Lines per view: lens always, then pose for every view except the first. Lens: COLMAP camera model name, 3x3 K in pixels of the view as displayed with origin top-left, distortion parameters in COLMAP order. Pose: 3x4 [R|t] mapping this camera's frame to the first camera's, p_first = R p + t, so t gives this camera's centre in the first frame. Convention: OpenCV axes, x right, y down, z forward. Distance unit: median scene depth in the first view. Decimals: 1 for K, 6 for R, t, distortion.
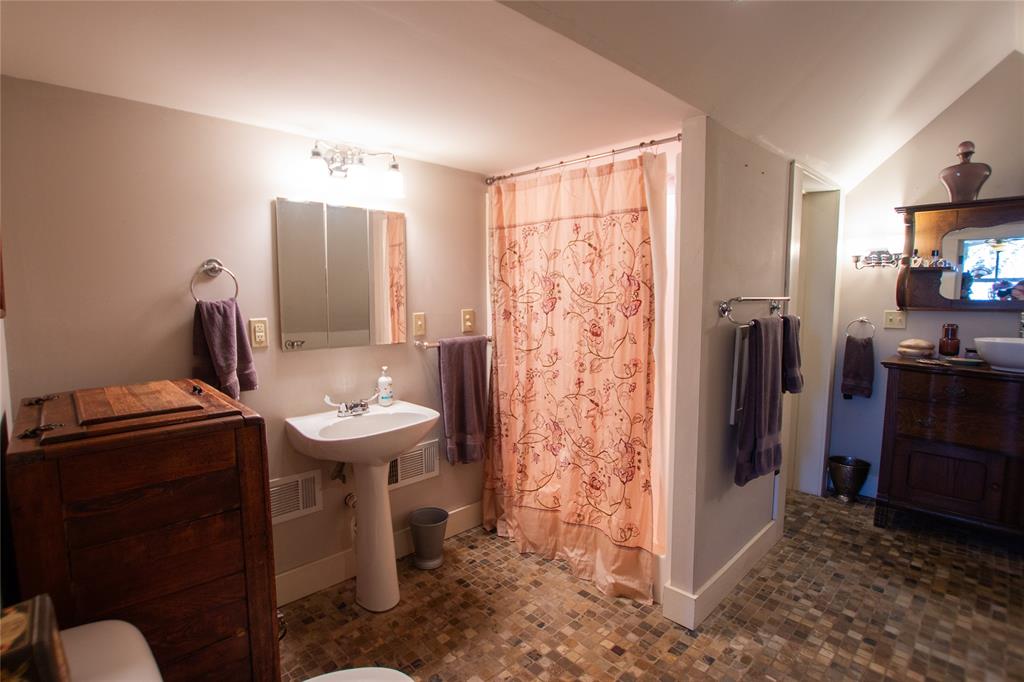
lens RADIAL K [[486.3, 0, 504.3], [0, 486.3, 324.8], [0, 0, 1]] dist [-0.031391, 0.003412]
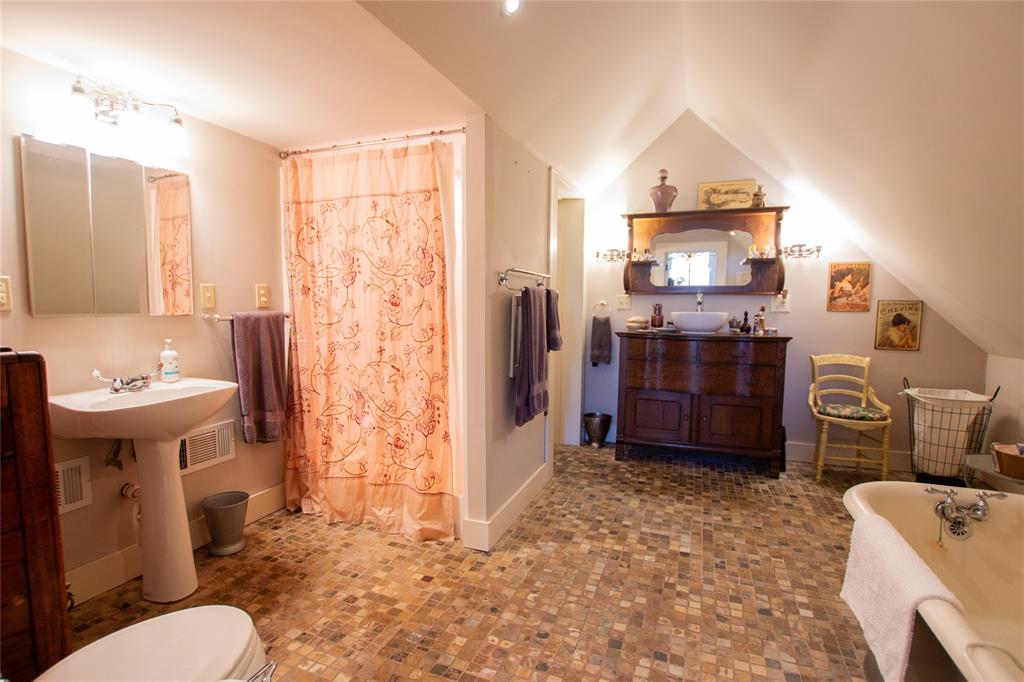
lens RADIAL K [[486.3, 0, 507.8], [0, 486.3, 346.4], [0, 0, 1]] dist [-0.031391, 0.003412]
pose [[0.906595, -0.032543, 0.420745, -0.045104], [0.029531, 0.999470, 0.013672, 0.107169], [-0.420967, 0.000030, 0.907076, -0.098555]]
